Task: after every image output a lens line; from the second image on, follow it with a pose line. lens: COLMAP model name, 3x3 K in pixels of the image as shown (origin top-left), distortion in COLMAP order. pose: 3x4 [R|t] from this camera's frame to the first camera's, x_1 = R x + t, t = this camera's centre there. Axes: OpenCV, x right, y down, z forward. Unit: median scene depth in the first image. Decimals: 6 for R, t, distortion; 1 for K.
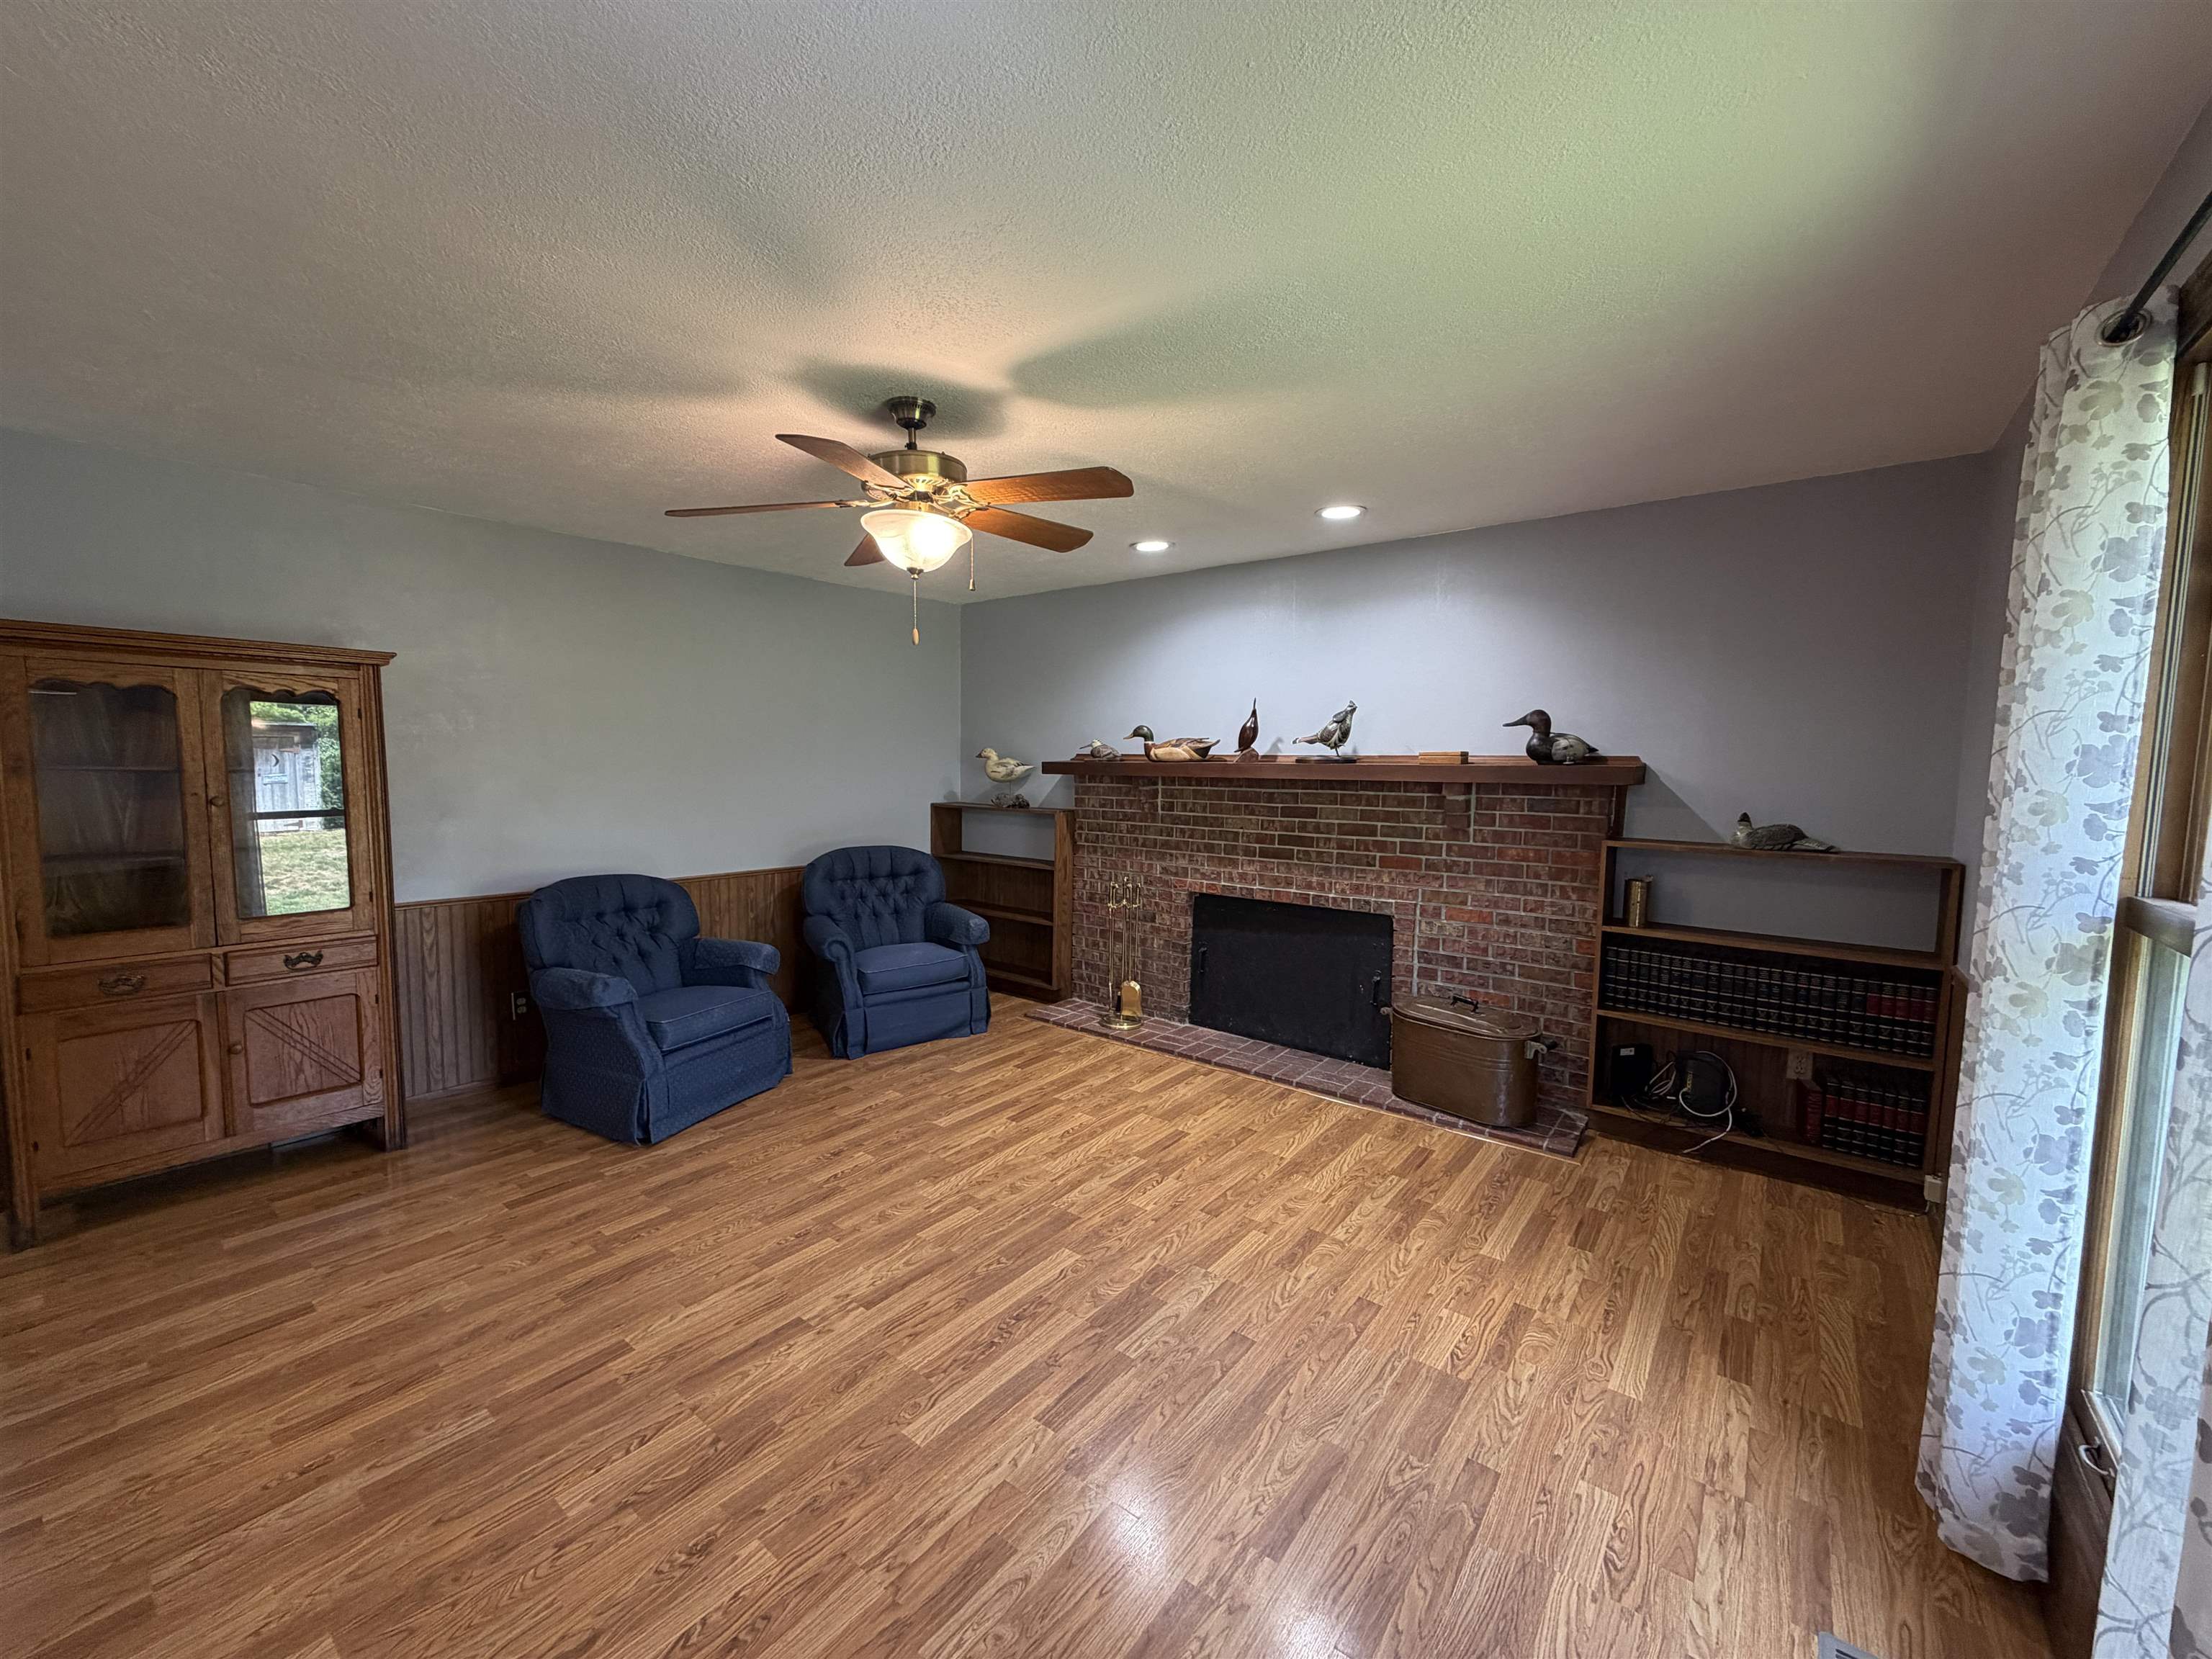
lens RADIAL K [[878.7, 0, 1101.6], [0, 878.7, 832.0], [0, 0, 1]] dist [-0.001058, 0.001255]
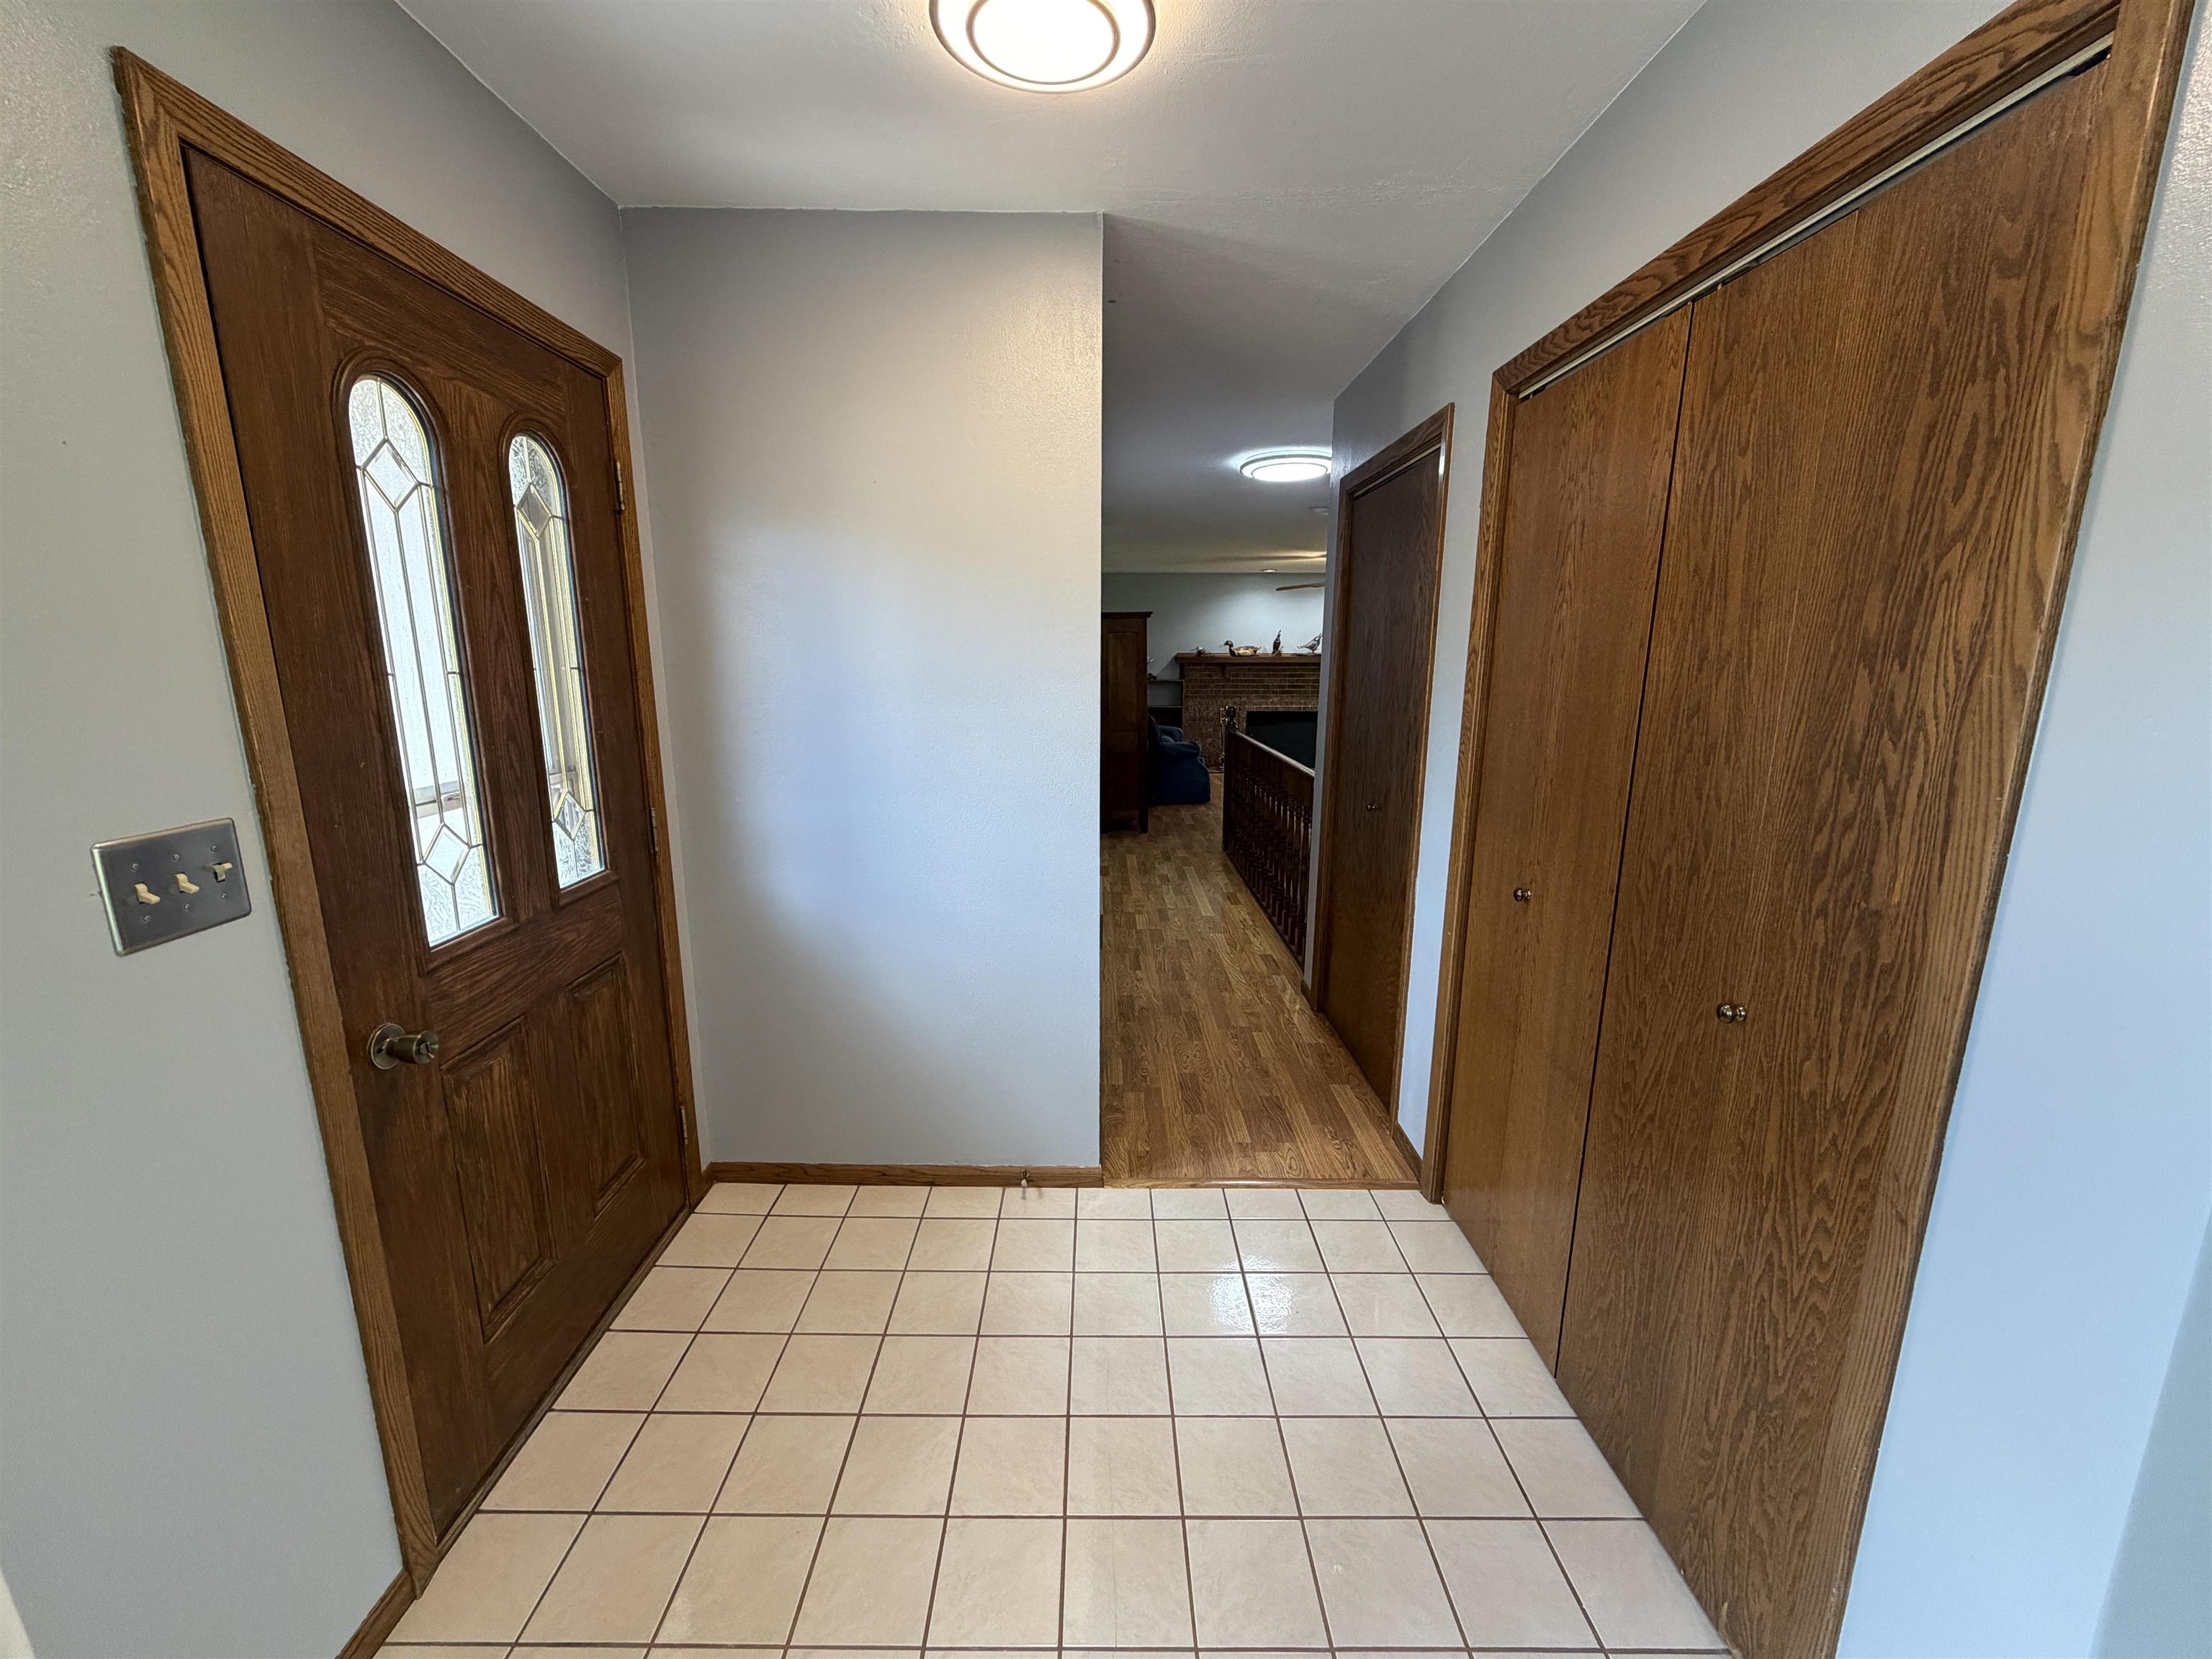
lens RADIAL K [[878.7, 0, 1103.6], [0, 878.7, 828.2], [0, 0, 1]] dist [-0.001058, 0.001255]
pose [[0.786210, -0.130433, 0.604038, -2.152223], [0.056153, 0.988506, 0.140365, 0.031218], [-0.615403, -0.076438, 0.784497, -0.836369]]
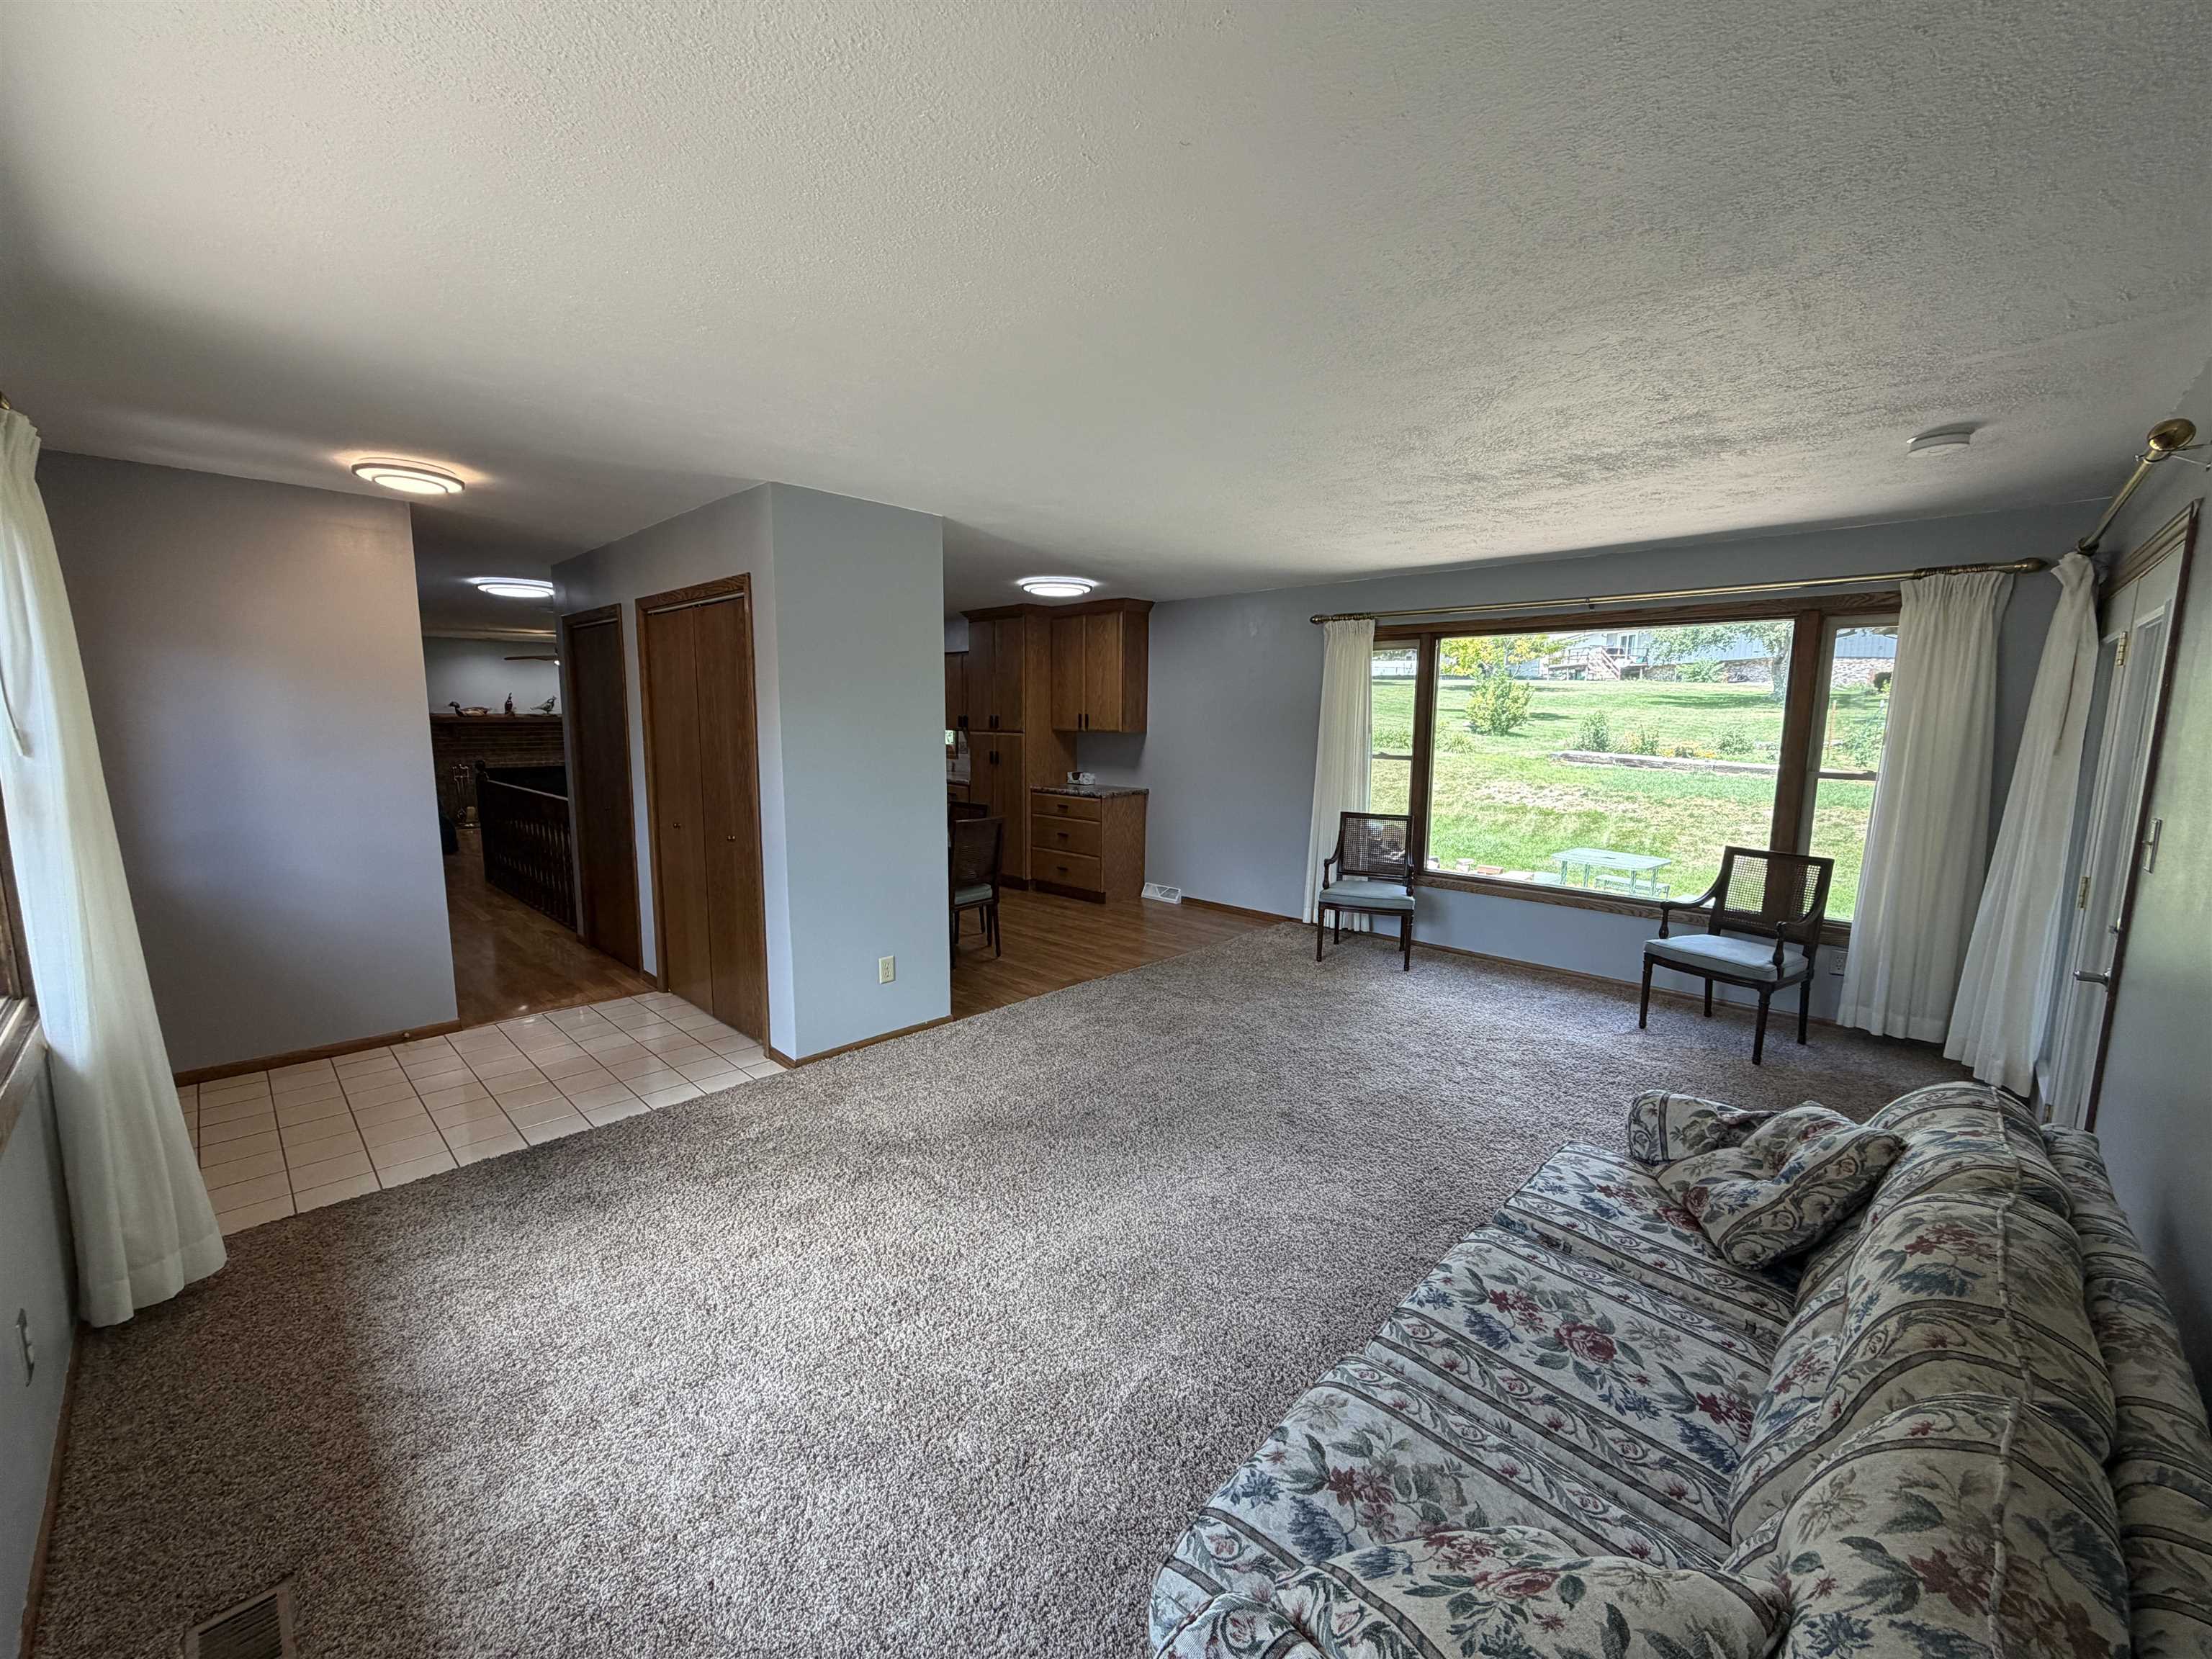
lens RADIAL K [[878.7, 0, 1086.0], [0, 878.7, 827.2], [0, 0, 1]] dist [-0.001058, 0.001255]
pose [[0.123423, -0.141464, 0.982219, -2.753942], [0.077235, 0.988154, 0.132614, 0.042055], [-0.989344, 0.059494, 0.132887, -1.291169]]
